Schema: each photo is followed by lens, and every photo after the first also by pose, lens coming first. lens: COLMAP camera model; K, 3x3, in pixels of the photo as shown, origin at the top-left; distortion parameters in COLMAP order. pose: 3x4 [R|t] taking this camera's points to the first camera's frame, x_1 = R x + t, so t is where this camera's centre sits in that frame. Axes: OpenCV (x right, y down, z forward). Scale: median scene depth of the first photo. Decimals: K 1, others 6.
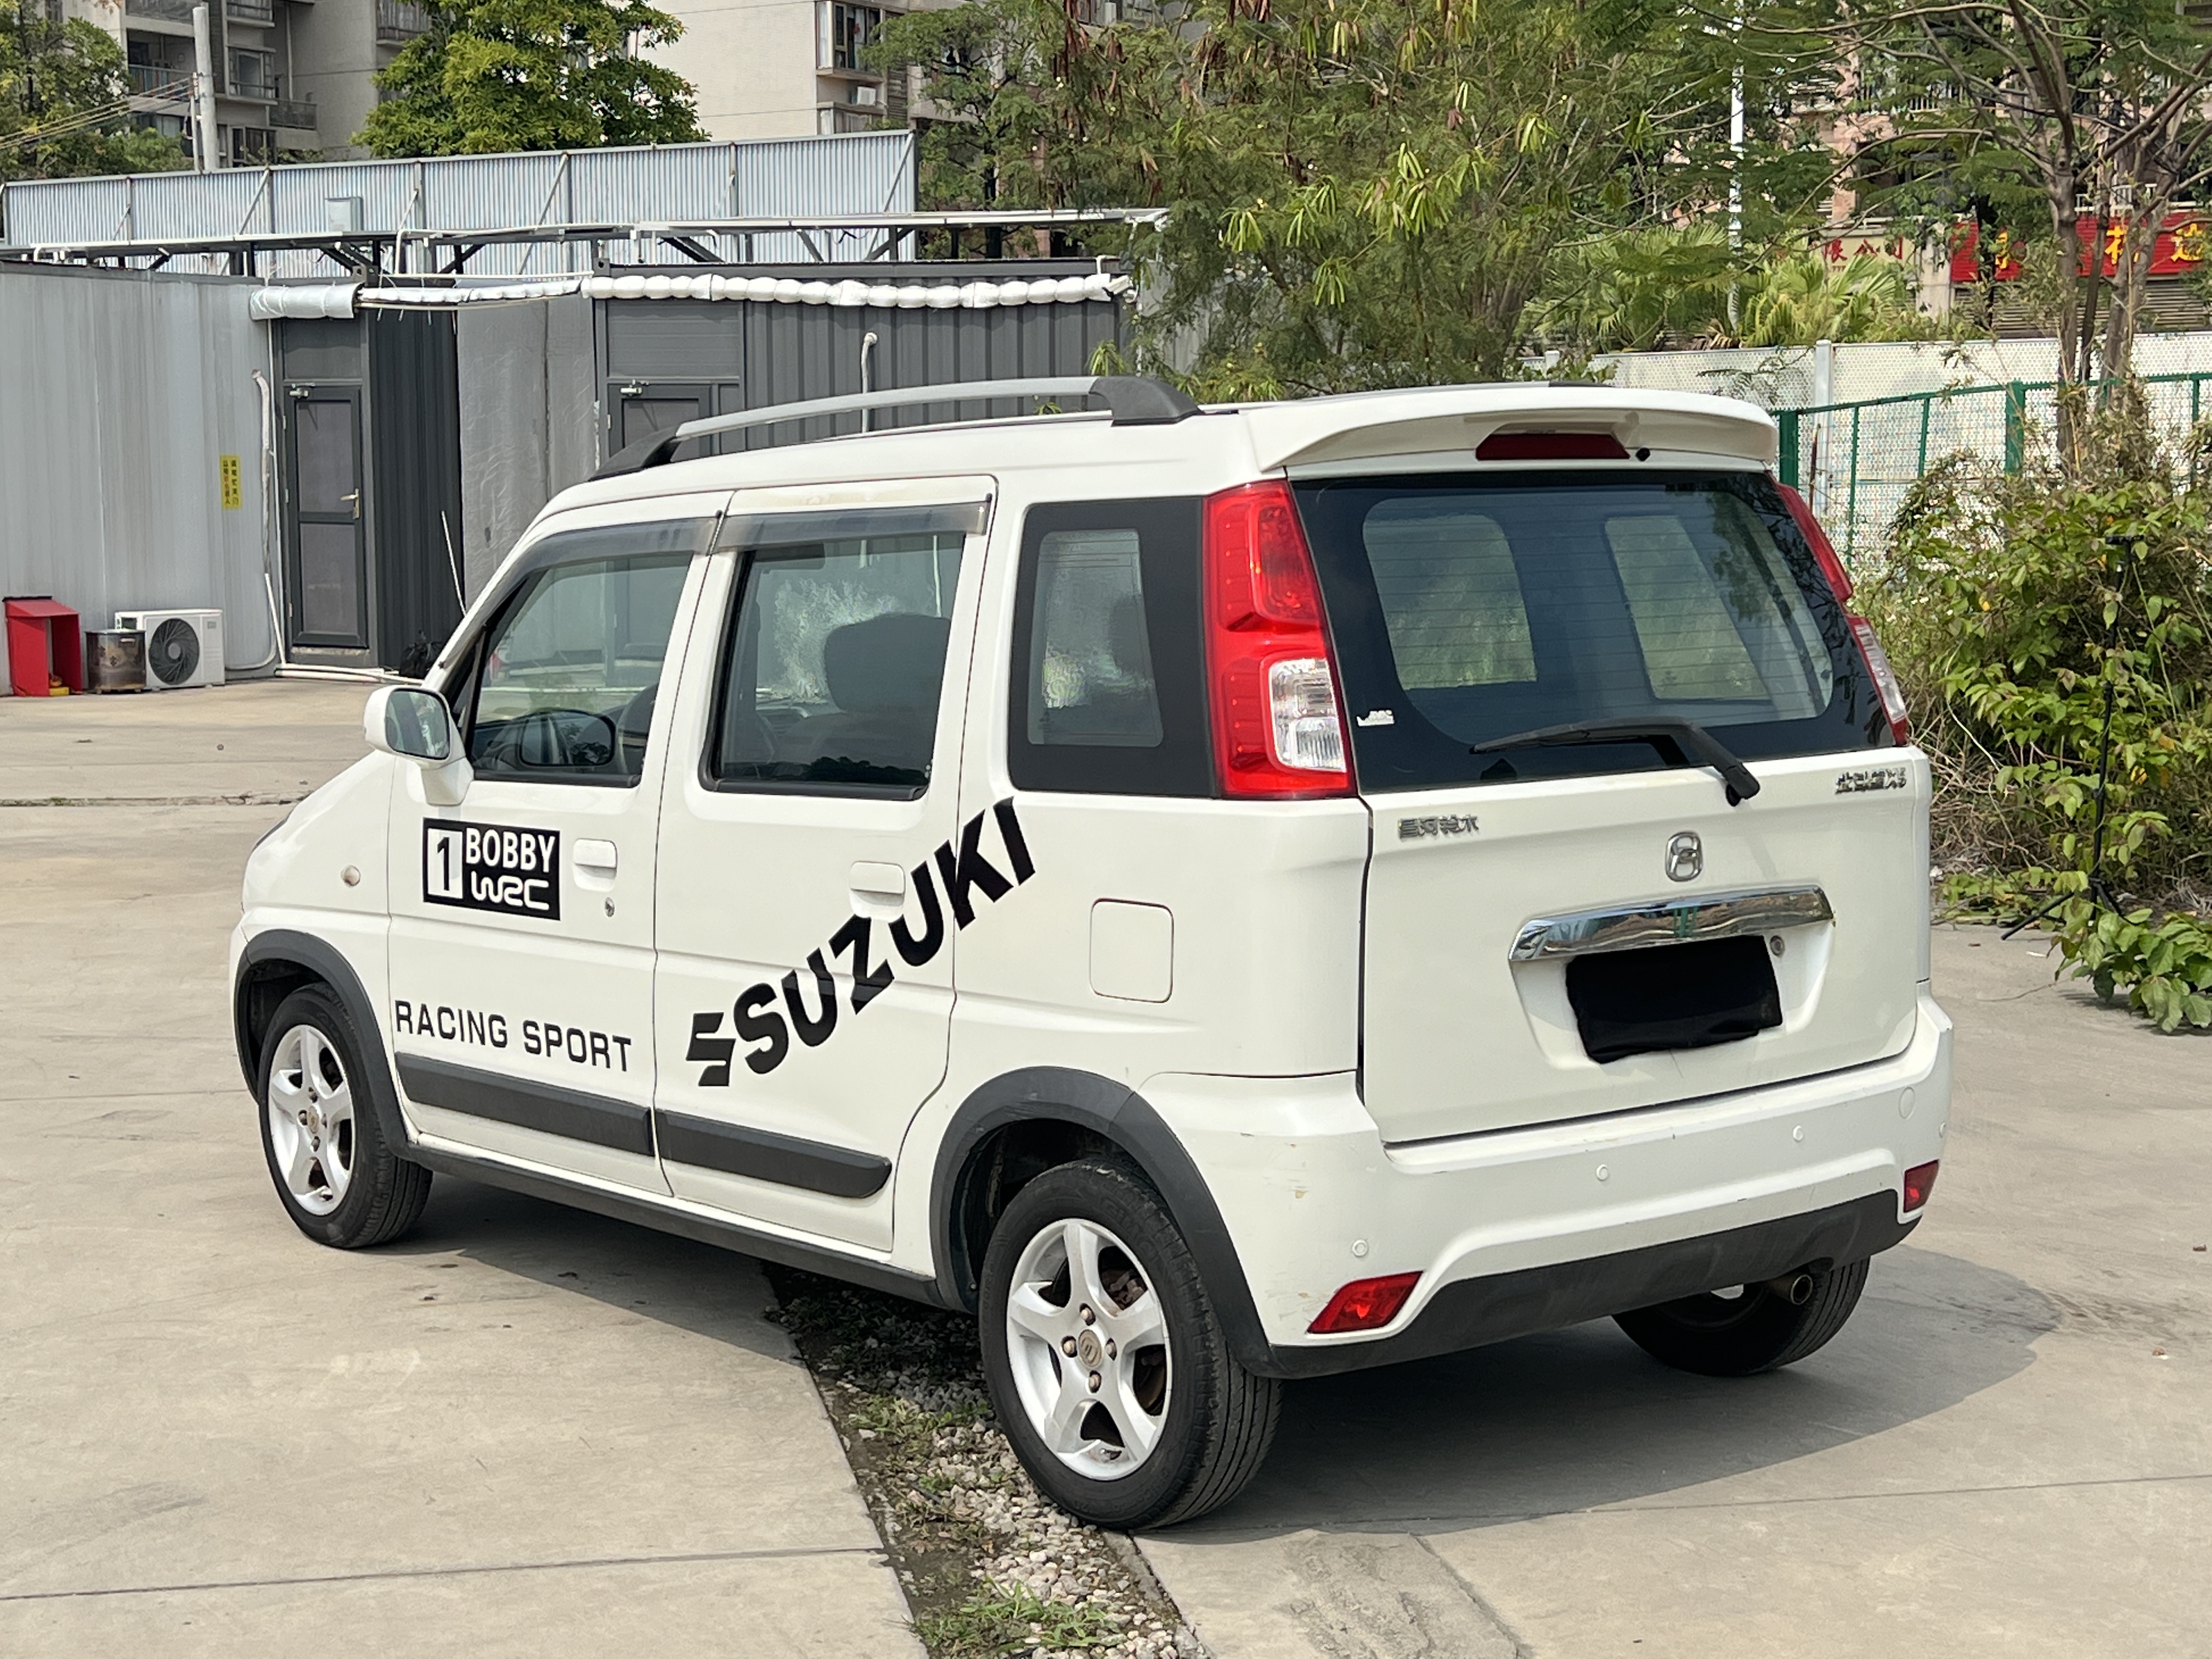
lens RADIAL K [[3410.0, 0, 1106.0], [0, 3410.0, 829.5], [0, 0, 1]] dist [0.239906, -0.986930]
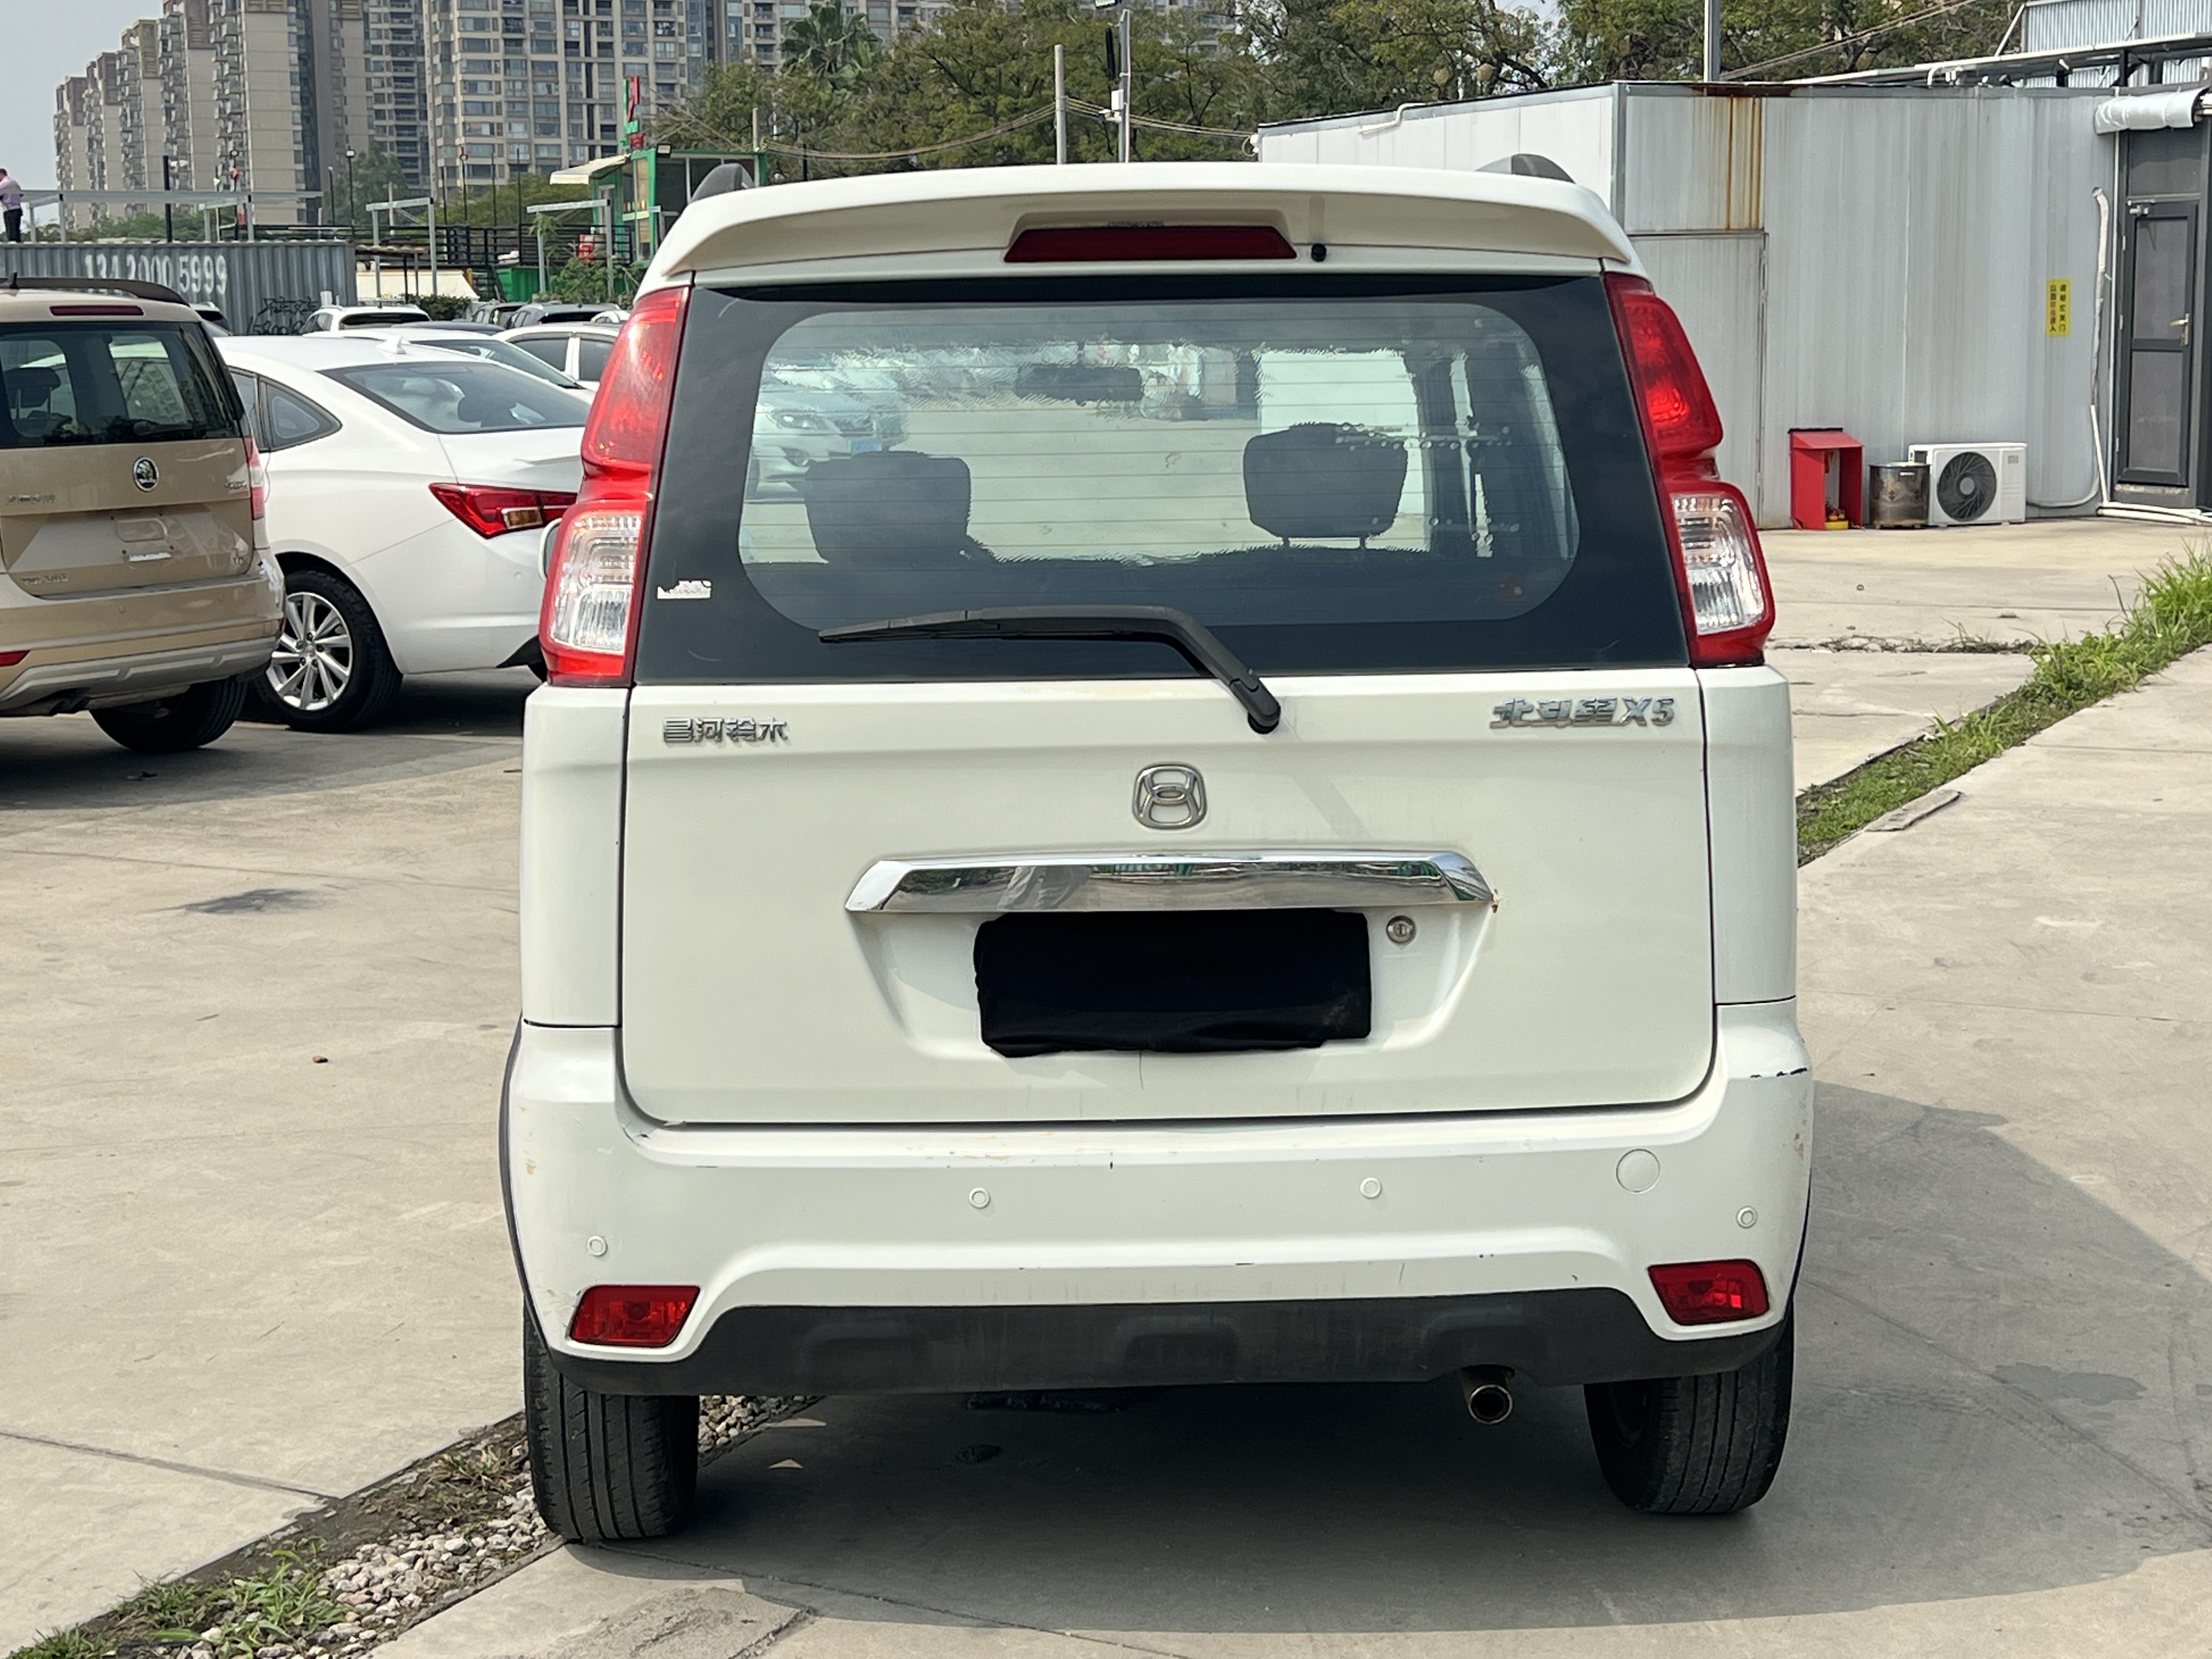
lens RADIAL K [[3422.9, 0, 1106.0], [0, 3422.9, 829.5], [0, 0, 1]] dist [0.256867, -0.974693]
pose [[0.795913, 0.084216, -0.599525, 0.536595], [-0.055599, 0.996261, 0.066135, -0.029752], [0.602853, -0.019305, 0.797619, 0.352444]]
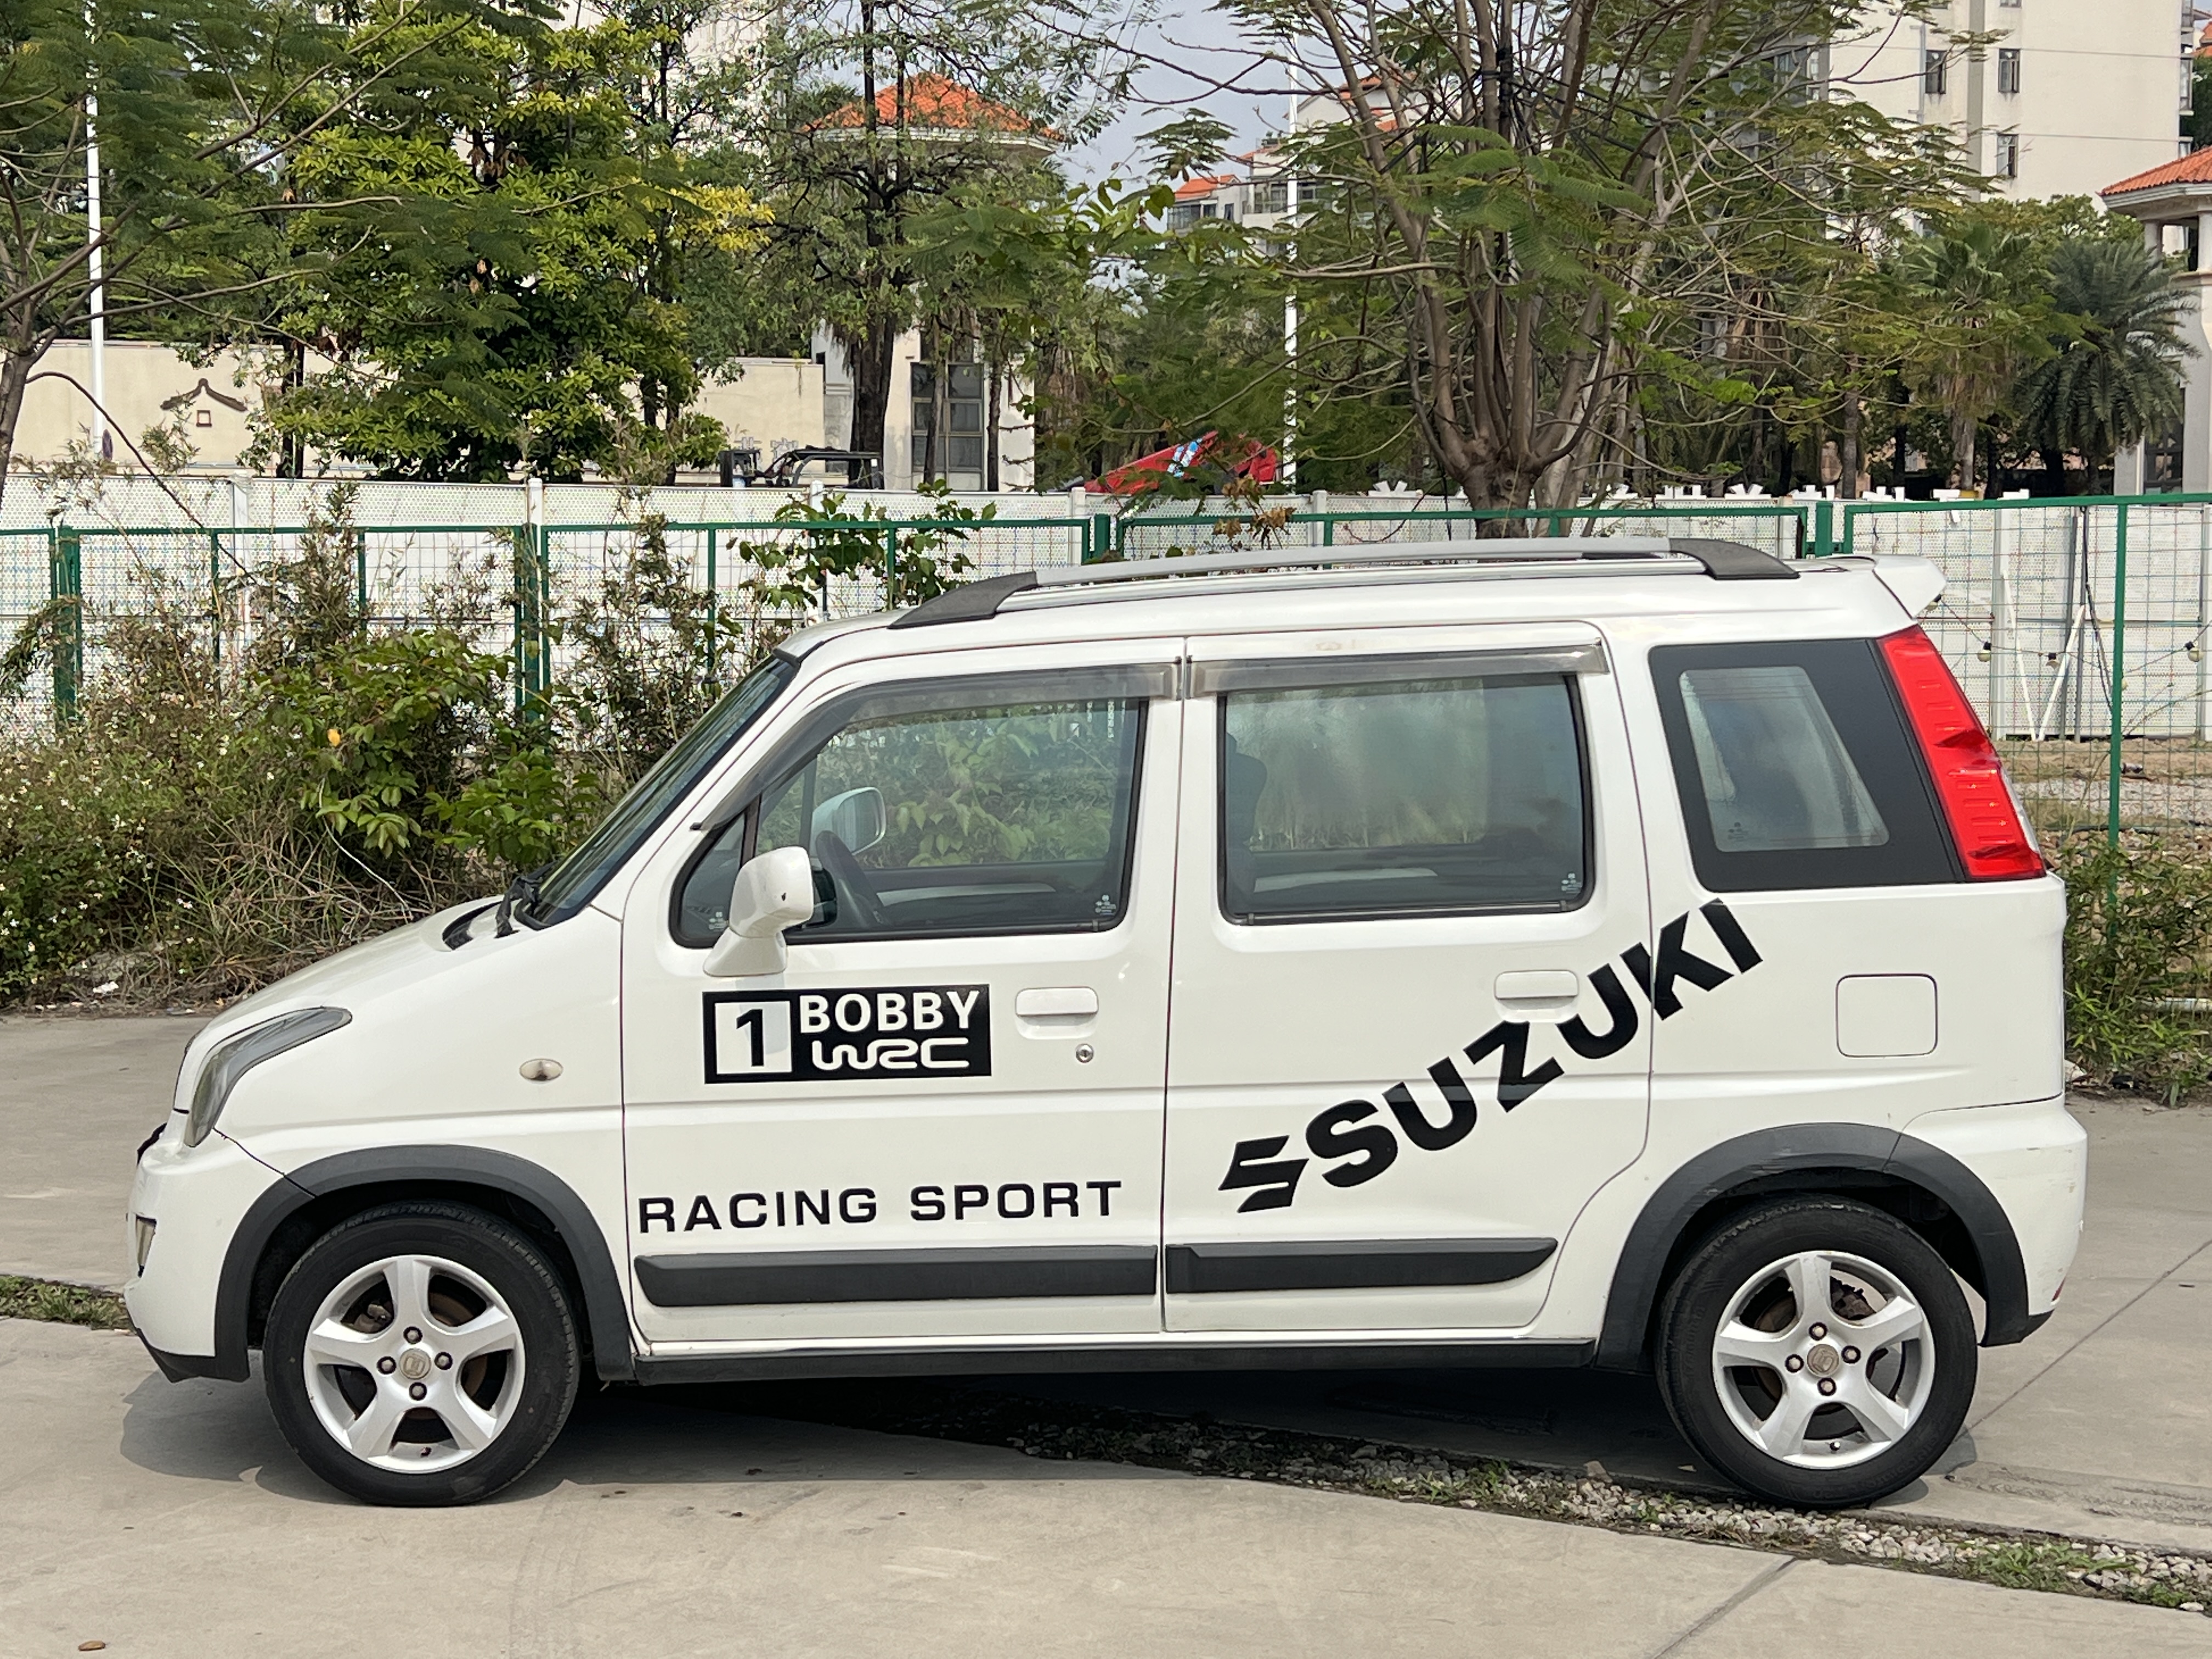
lens RADIAL K [[3410.0, 0, 1106.0], [0, 3410.0, 829.5], [0, 0, 1]] dist [0.239906, -0.986930]
pose [[0.638887, -0.049621, 0.767699, -0.940086], [0.076973, 0.997033, 0.000386, -0.044066], [-0.765440, 0.058846, 0.640811, 0.368318]]
